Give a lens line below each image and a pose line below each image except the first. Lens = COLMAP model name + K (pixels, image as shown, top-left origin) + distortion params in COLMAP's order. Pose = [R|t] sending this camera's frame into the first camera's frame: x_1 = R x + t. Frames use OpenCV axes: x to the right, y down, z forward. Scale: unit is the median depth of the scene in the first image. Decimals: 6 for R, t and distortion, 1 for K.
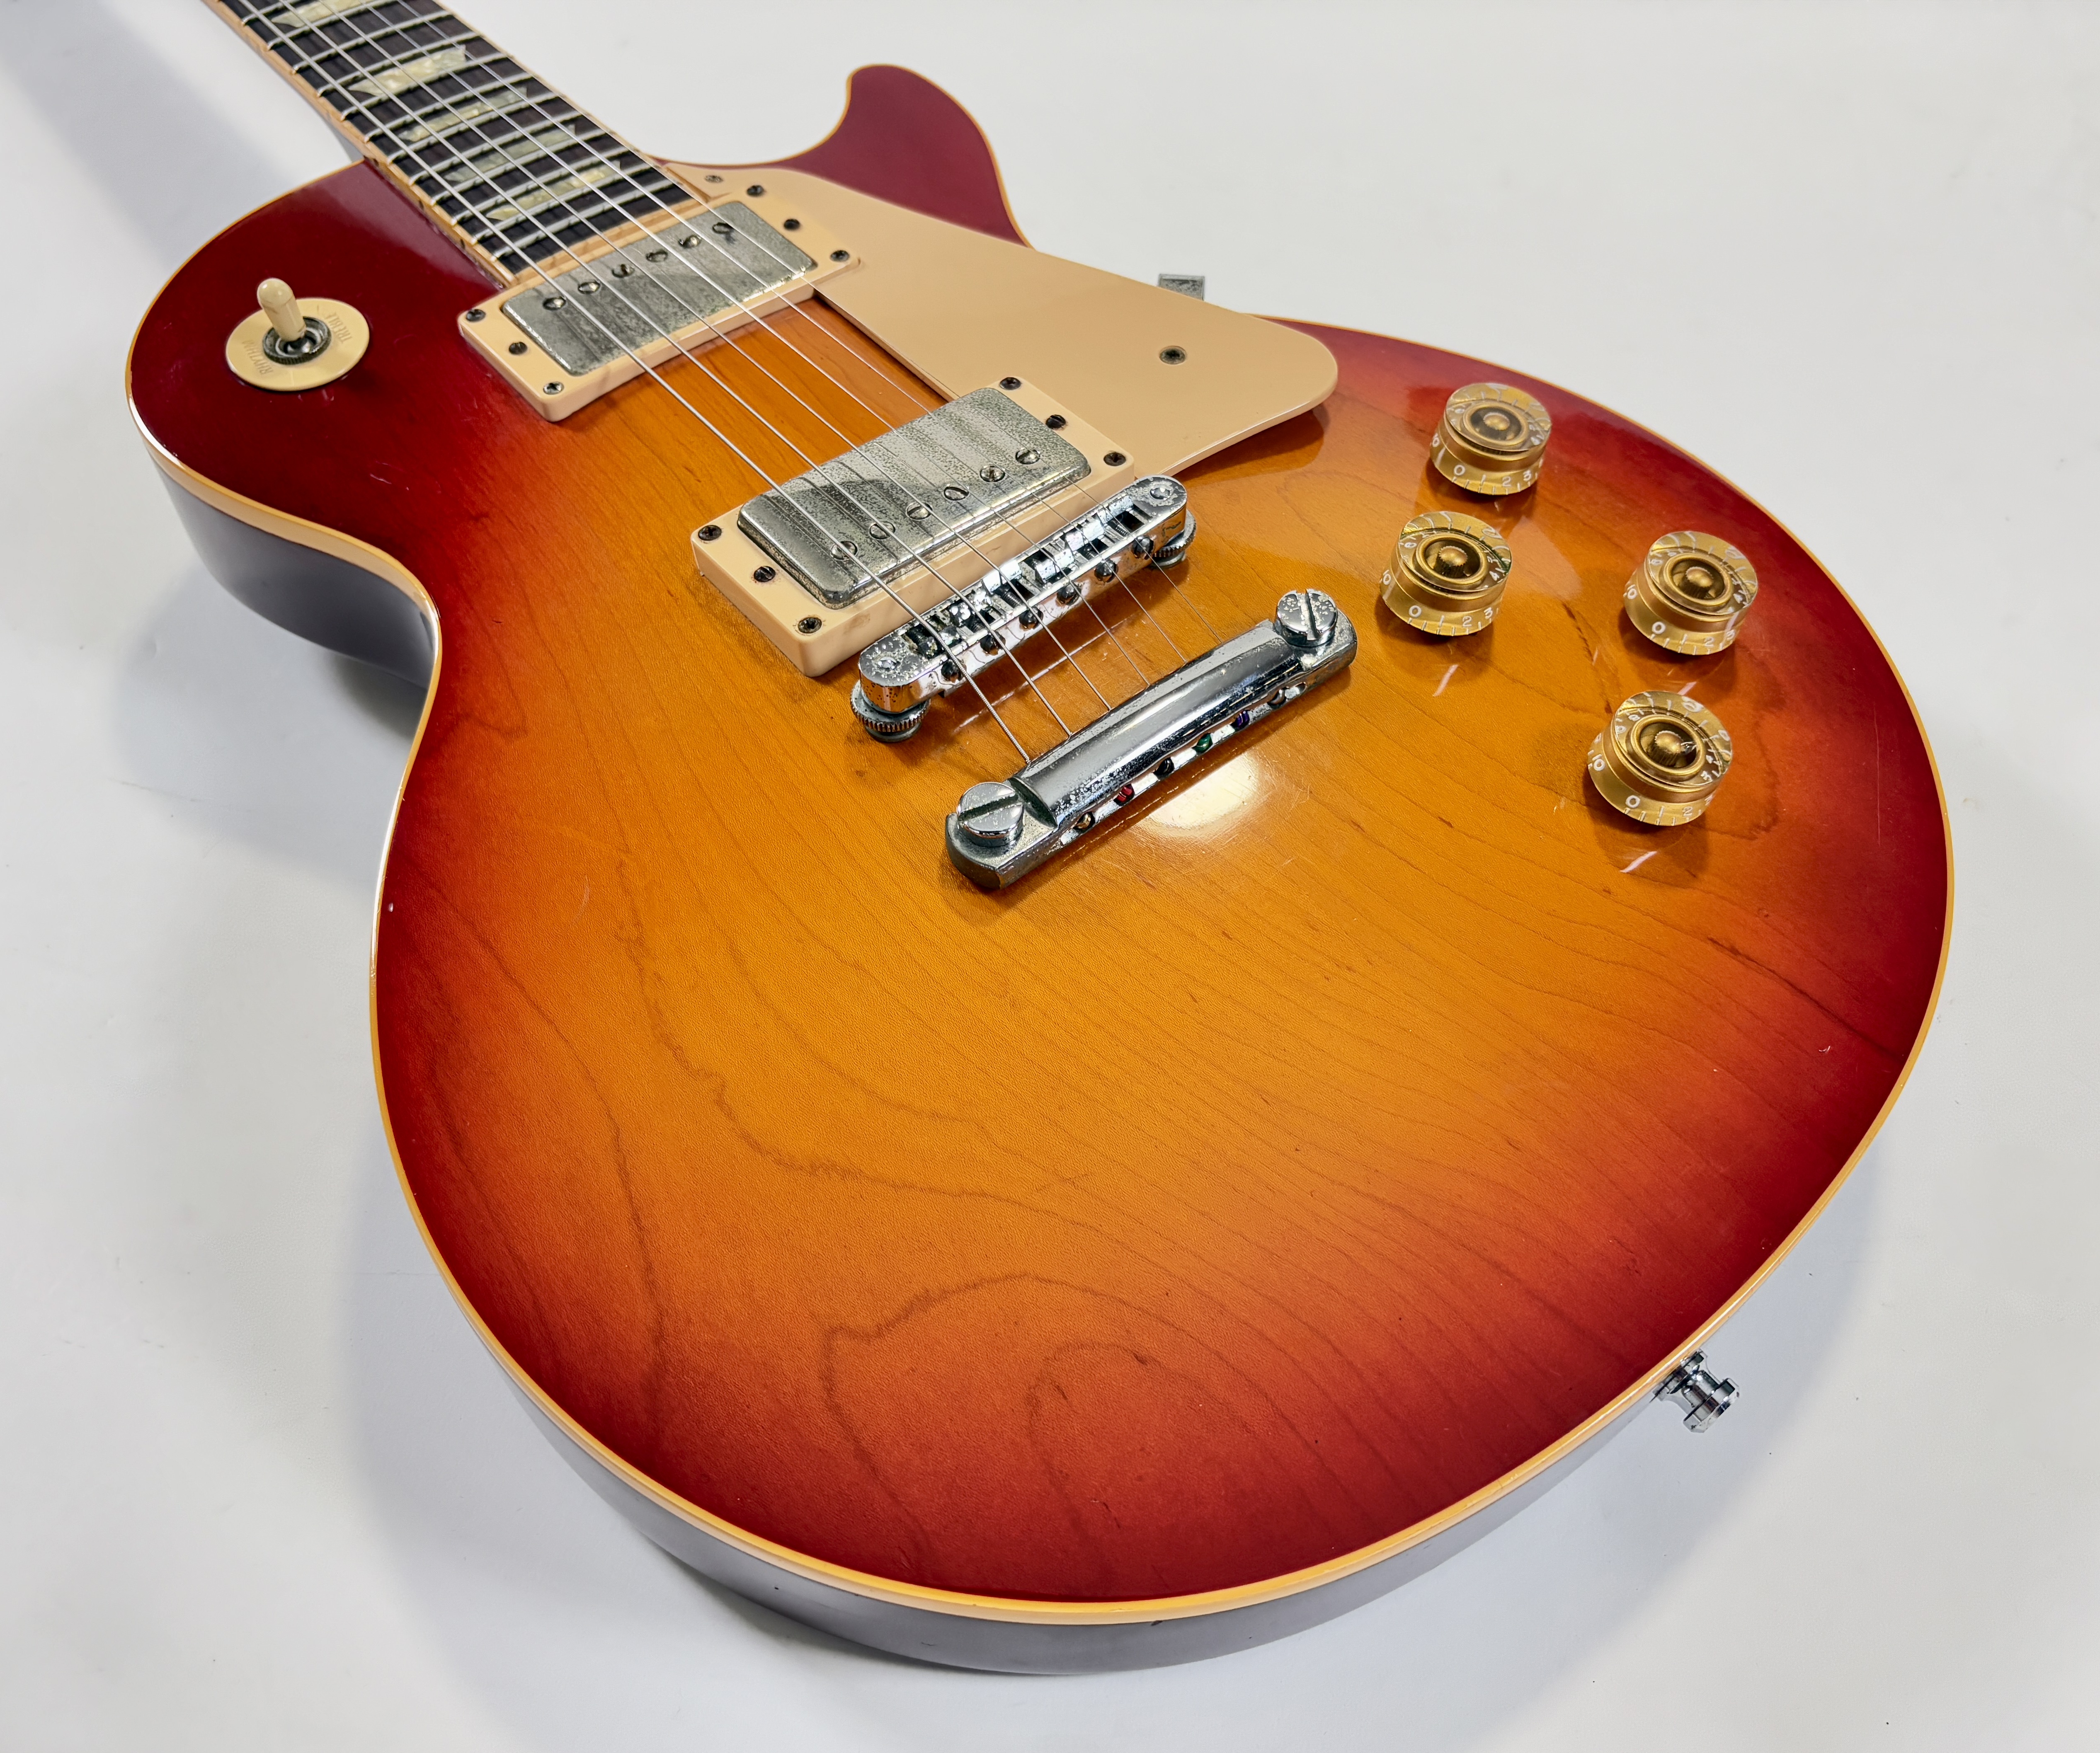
lens RADIAL K [[1795.8, 0, 1052.8], [0, 1795.8, 884.5], [0, 0, 1]] dist [0.015578, 0.002269]
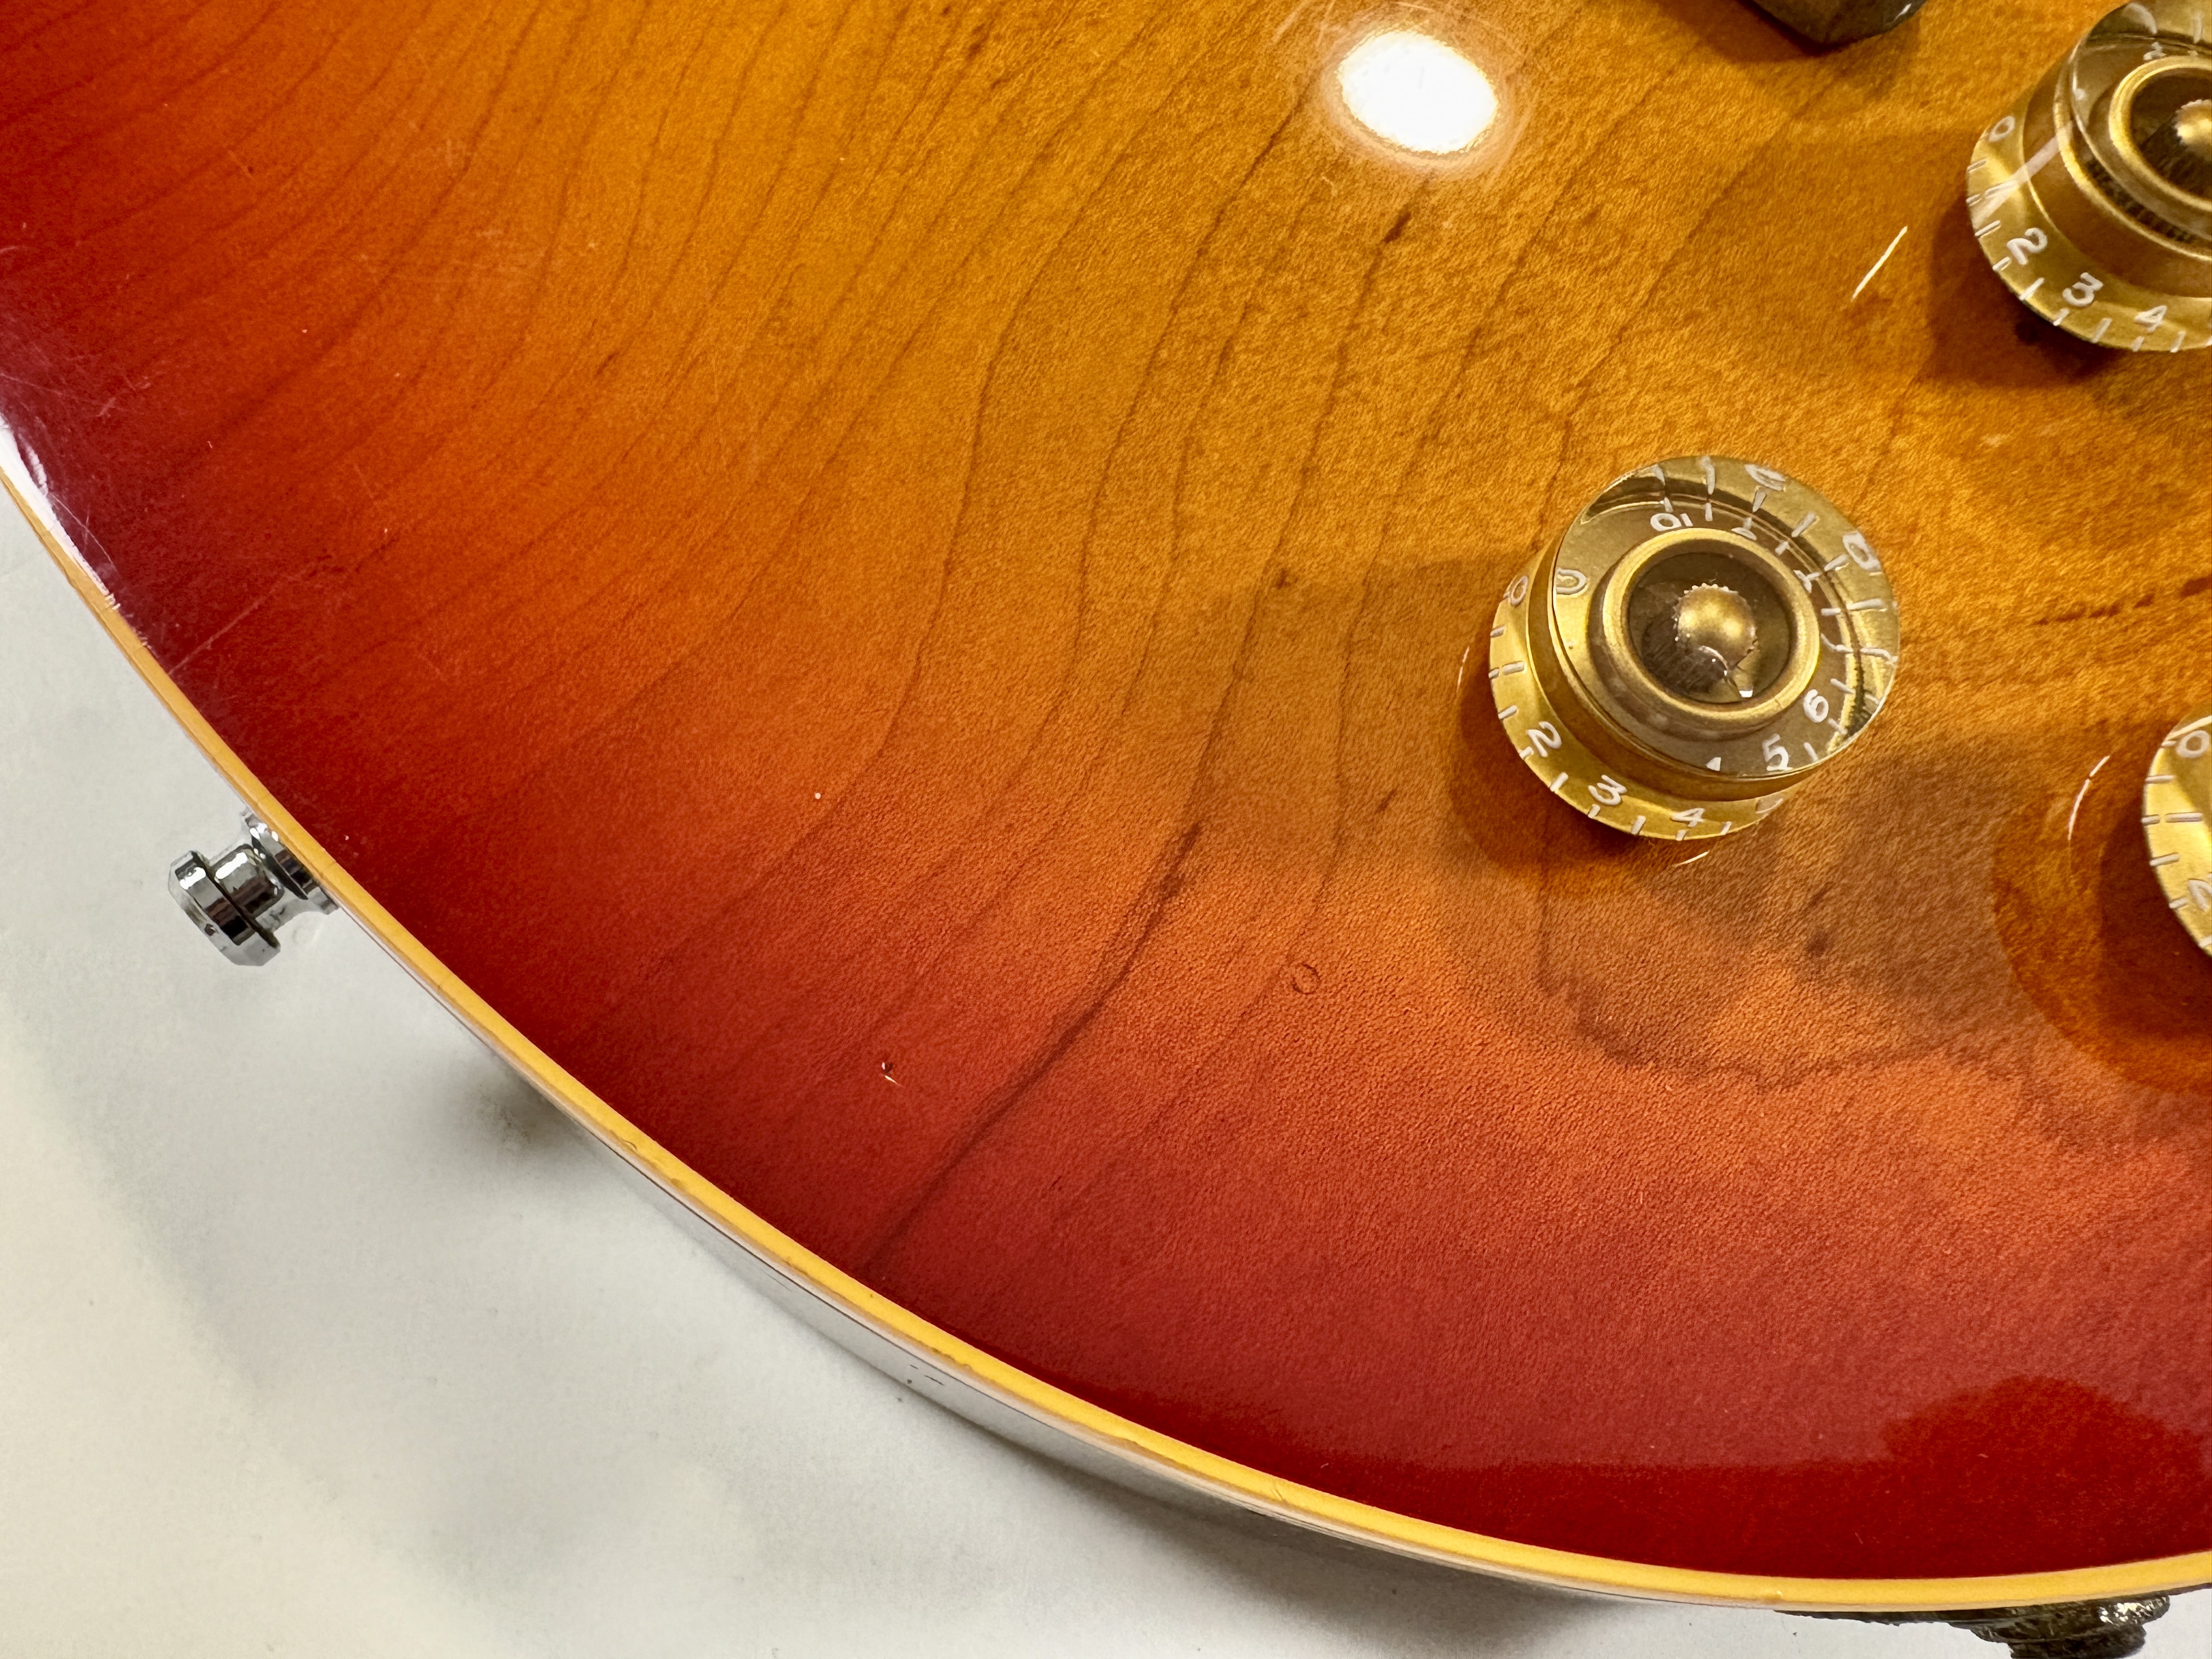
lens RADIAL K [[1759.3, 0, 1016.1], [0, 1759.3, 847.3], [0, 0, 1]] dist [0.007783, 0.015660]
pose [[0.072357, 0.909417, -0.409543, 0.490977], [-0.840777, 0.276503, 0.465446, -0.106874], [0.536525, 0.310656, 0.784624, 0.639510]]
